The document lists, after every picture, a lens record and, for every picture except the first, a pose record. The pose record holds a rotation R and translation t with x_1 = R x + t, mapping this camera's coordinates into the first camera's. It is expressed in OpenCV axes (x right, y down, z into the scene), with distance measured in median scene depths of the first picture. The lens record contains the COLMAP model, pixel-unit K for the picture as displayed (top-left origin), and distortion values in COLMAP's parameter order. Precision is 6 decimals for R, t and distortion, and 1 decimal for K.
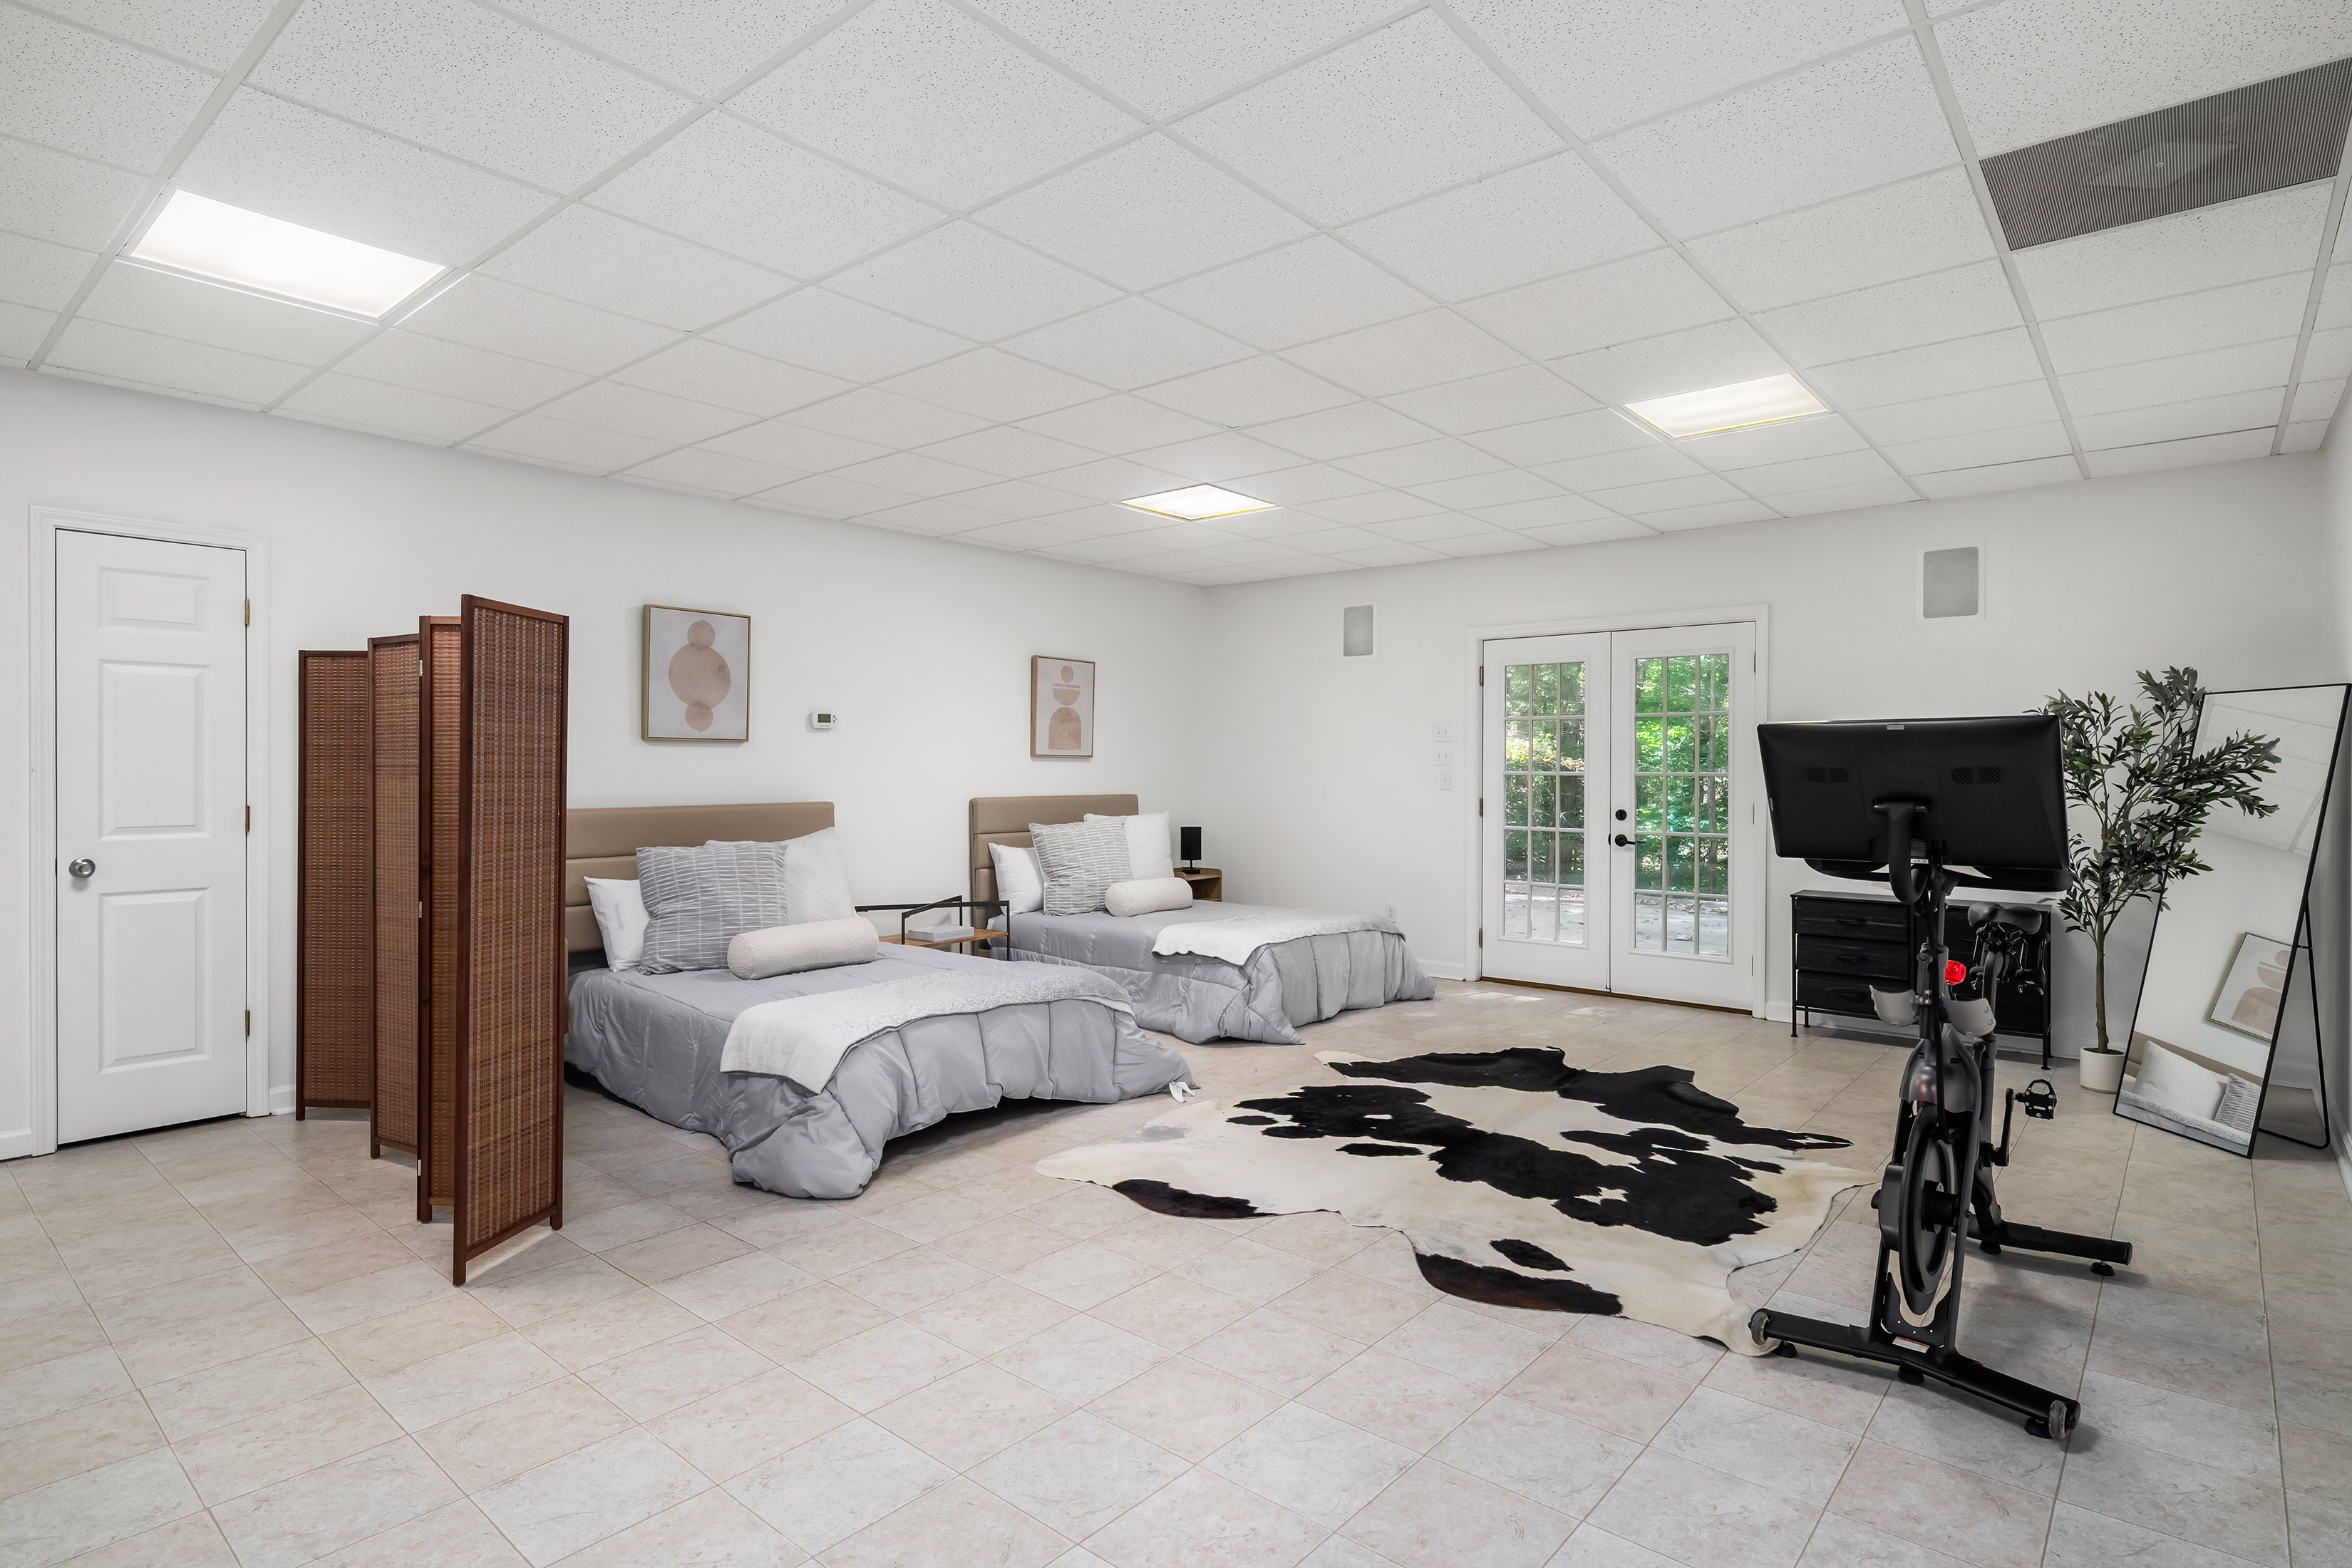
lens RADIAL K [[1187.2, 0, 1174.1], [0, 1187.2, 782.8], [0, 0, 1]] dist [0.002928, -0.001860]
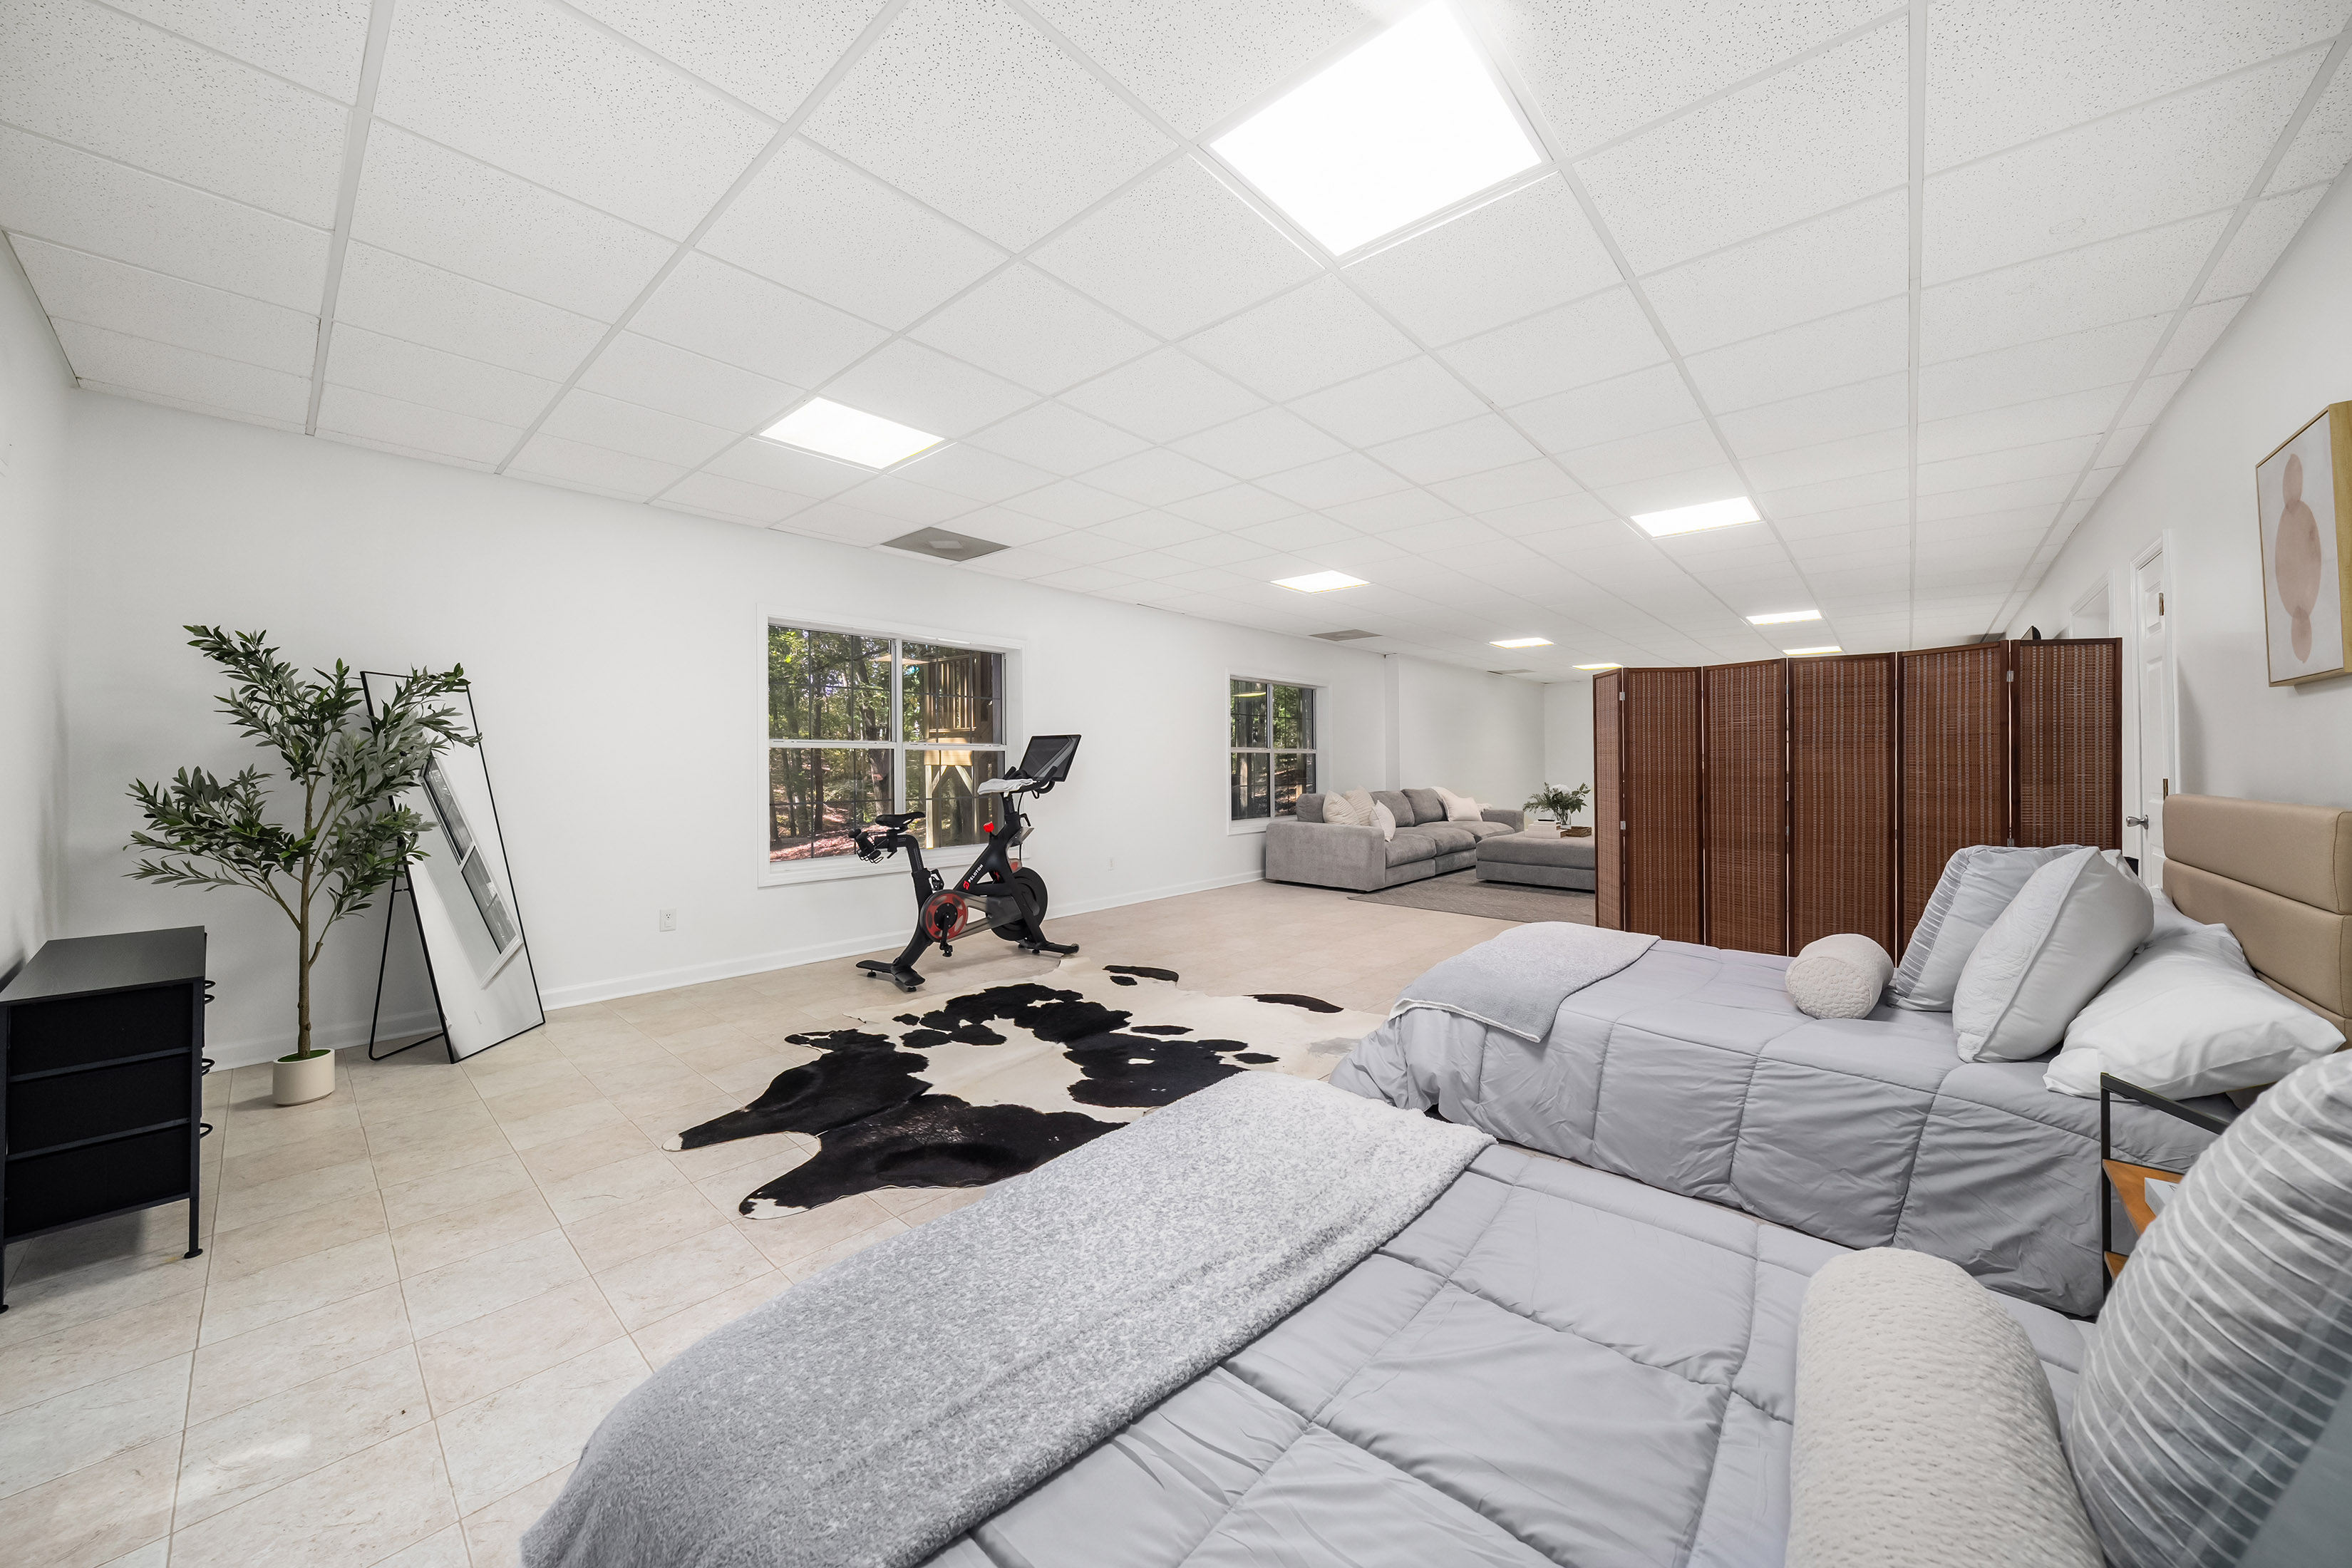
lens RADIAL K [[820.6, 0, 1177.0], [0, 820.6, 772.0], [0, 0, 1]] dist [-0.000416, -0.000060]
pose [[-0.999686, -0.001237, 0.025038, 0.130053], [-0.000669, 0.999742, 0.022693, -0.003376], [-0.025060, 0.022670, -0.999429, 1.897132]]
